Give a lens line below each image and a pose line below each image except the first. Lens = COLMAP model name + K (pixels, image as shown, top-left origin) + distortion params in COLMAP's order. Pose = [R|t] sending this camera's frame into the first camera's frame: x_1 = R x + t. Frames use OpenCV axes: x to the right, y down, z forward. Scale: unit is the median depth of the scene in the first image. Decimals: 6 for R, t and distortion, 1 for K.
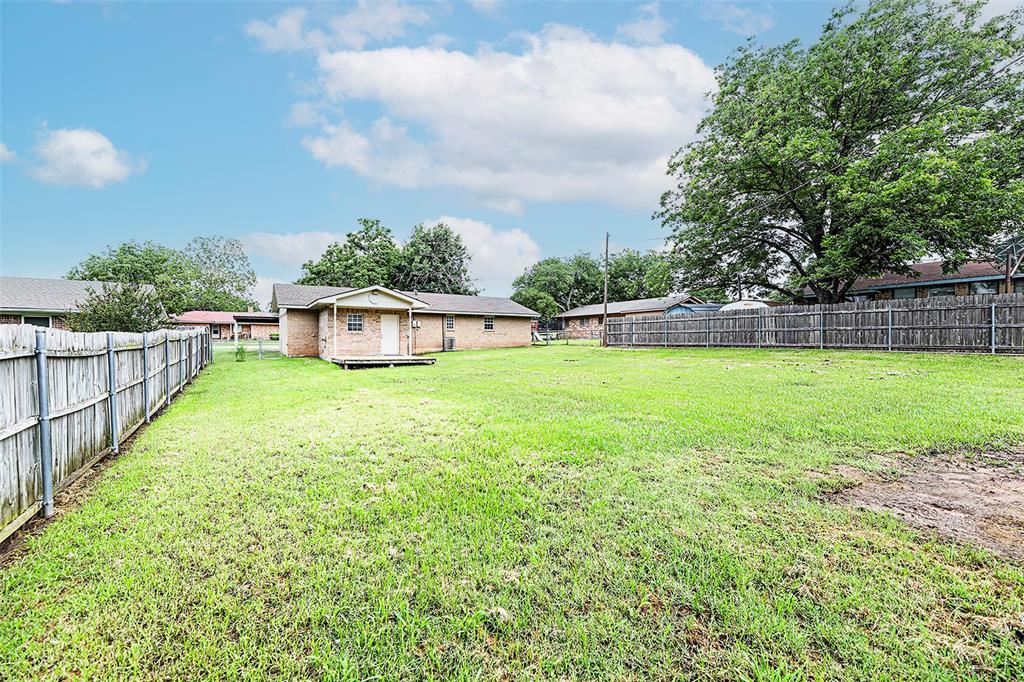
lens RADIAL K [[414.6, 0, 512.4], [0, 414.6, 342.8], [0, 0, 1]] dist [-0.003937, -0.001106]
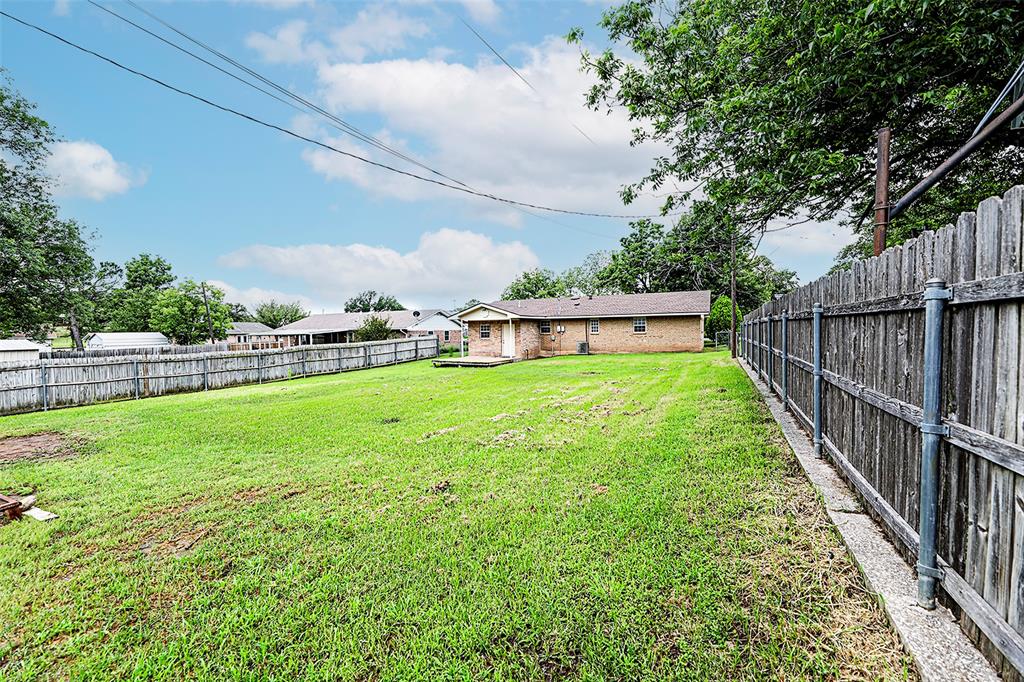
lens RADIAL K [[414.6, 0, 507.1], [0, 414.6, 346.7], [0, 0, 1]] dist [-0.003937, -0.001106]
pose [[0.513316, 0.025285, -0.857827, 0.582015], [0.007179, 0.999404, 0.033754, -0.032325], [0.858169, -0.023485, 0.512829, 0.277617]]
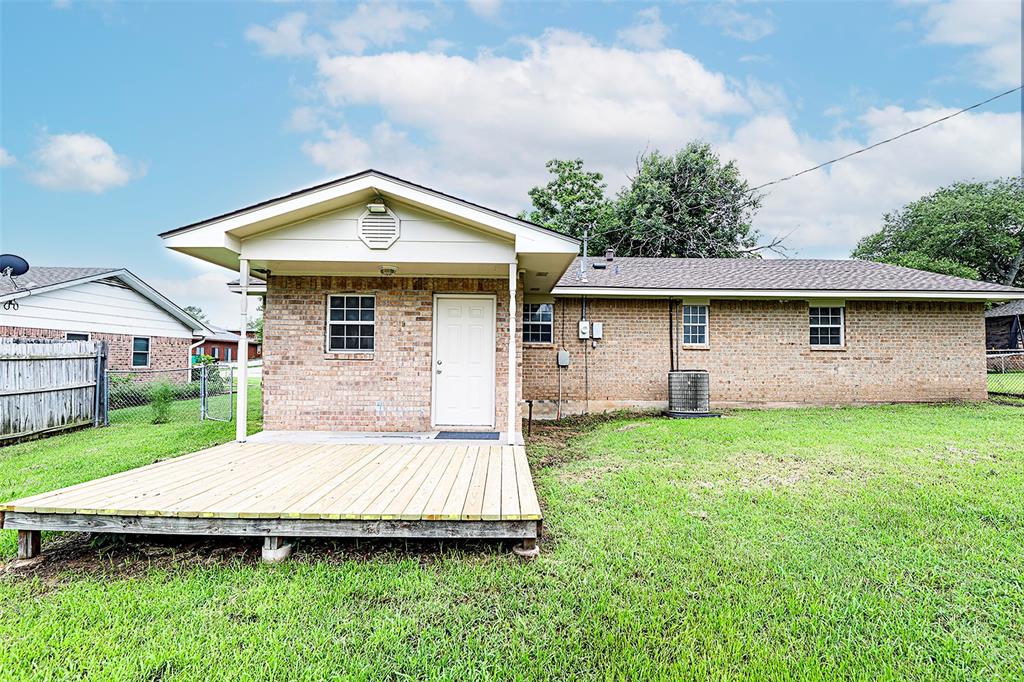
lens RADIAL K [[511.7, 0, 510.8], [0, 511.7, 346.0], [0, 0, 1]] dist [0.003047, -0.002181]
pose [[0.856052, -0.008512, -0.516820, -0.060185], [-0.012310, 0.999245, -0.036848, -0.013747], [0.516744, 0.037906, 0.855301, 0.539268]]
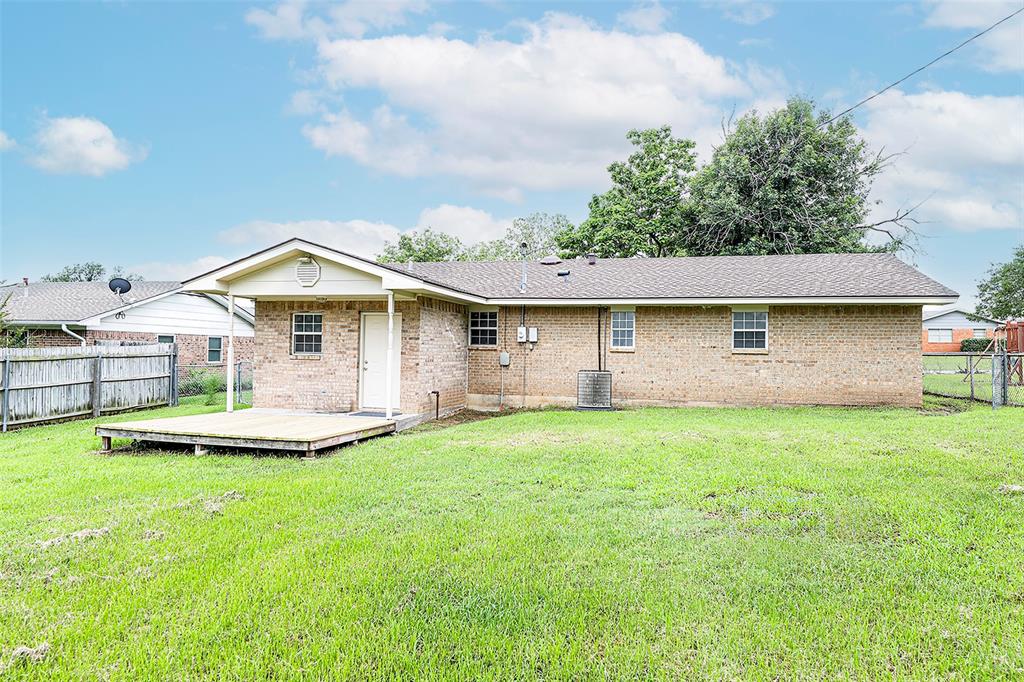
lens RADIAL K [[660.4, 0, 509.4], [0, 660.4, 348.6], [0, 0, 1]] dist [0.009977, -0.001275]
pose [[0.688656, 0.003805, -0.725078, 0.197073], [-0.021664, 0.999648, -0.015330, -0.019494], [0.724764, 0.026265, 0.688496, 0.494842]]
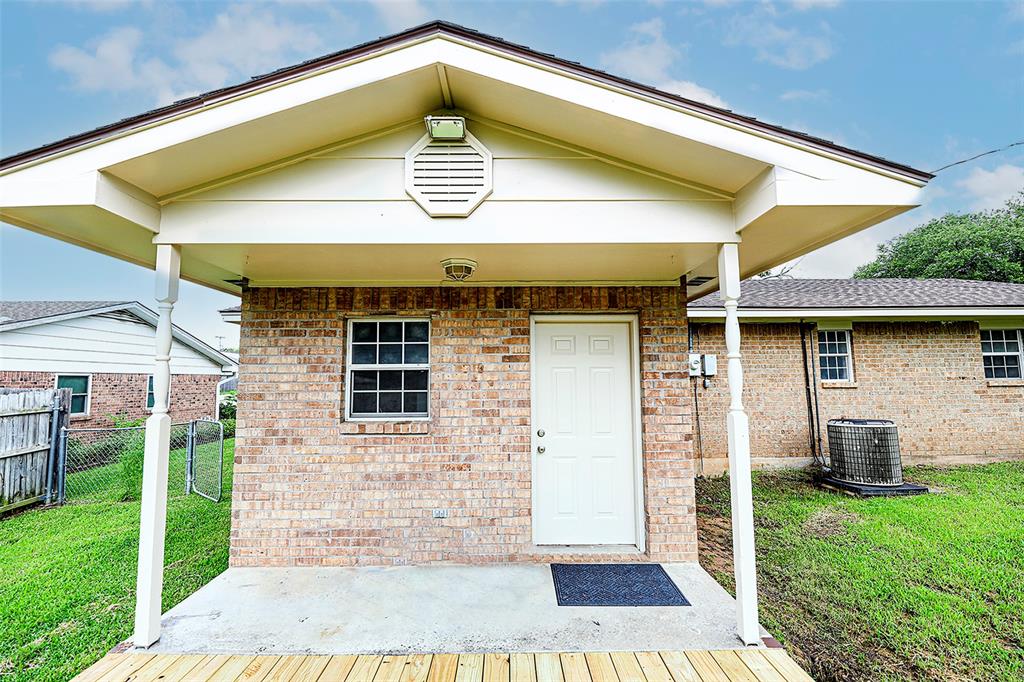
lens RADIAL K [[414.6, 0, 510.7], [0, 414.6, 343.6], [0, 0, 1]] dist [-0.003937, -0.001106]
pose [[0.852666, -0.053832, -0.519675, -0.177761], [0.003888, 0.995304, -0.096721, -0.030205], [0.522441, 0.080450, 0.848872, 0.641248]]
